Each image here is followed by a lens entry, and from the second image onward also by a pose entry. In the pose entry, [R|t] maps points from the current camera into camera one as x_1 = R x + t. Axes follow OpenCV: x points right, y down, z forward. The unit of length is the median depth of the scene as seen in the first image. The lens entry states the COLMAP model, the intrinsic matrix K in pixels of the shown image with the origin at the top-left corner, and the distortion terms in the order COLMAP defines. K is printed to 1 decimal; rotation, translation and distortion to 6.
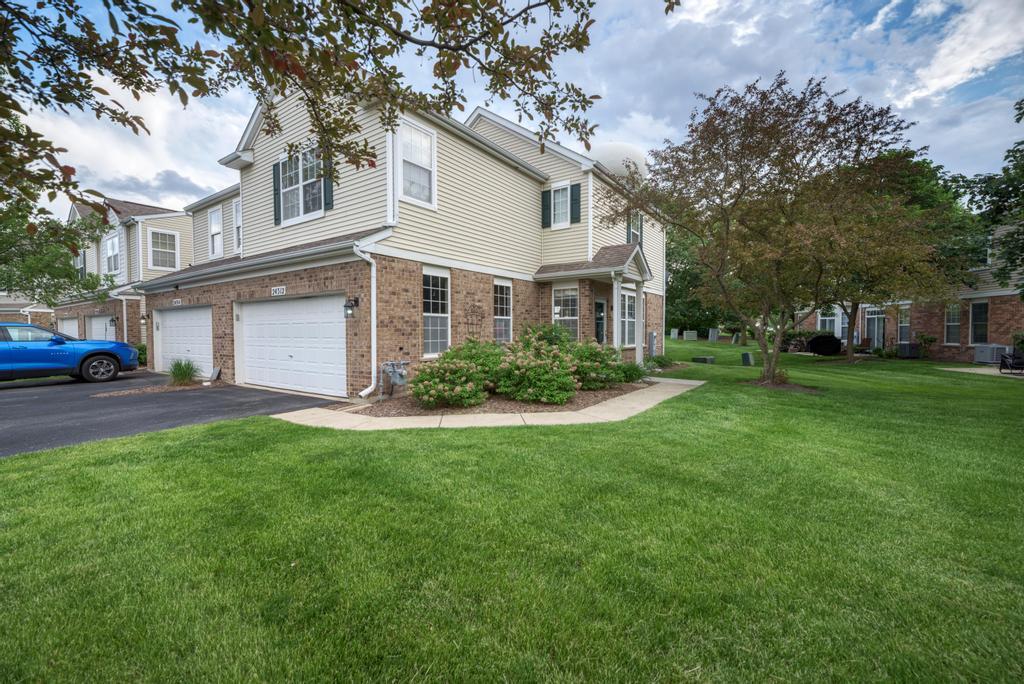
lens RADIAL K [[433.6, 0, 512.0], [0, 433.6, 342.0], [0, 0, 1]] dist [-0.000429, -0.000112]
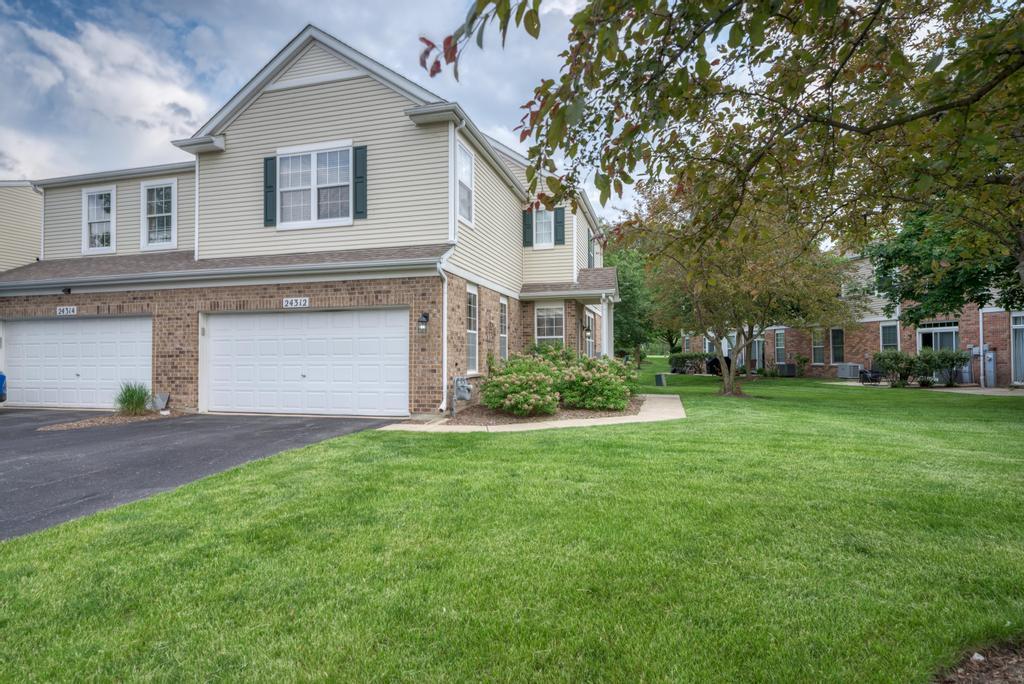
lens RADIAL K [[546.7, 0, 512.0], [0, 546.7, 342.0], [0, 0, 1]] dist [0.002483, 0.000110]
pose [[0.941455, 0.007895, 0.337047, -0.430596], [0.009908, 0.998646, -0.051068, 0.022428], [-0.336993, 0.051418, 0.940102, -0.180264]]
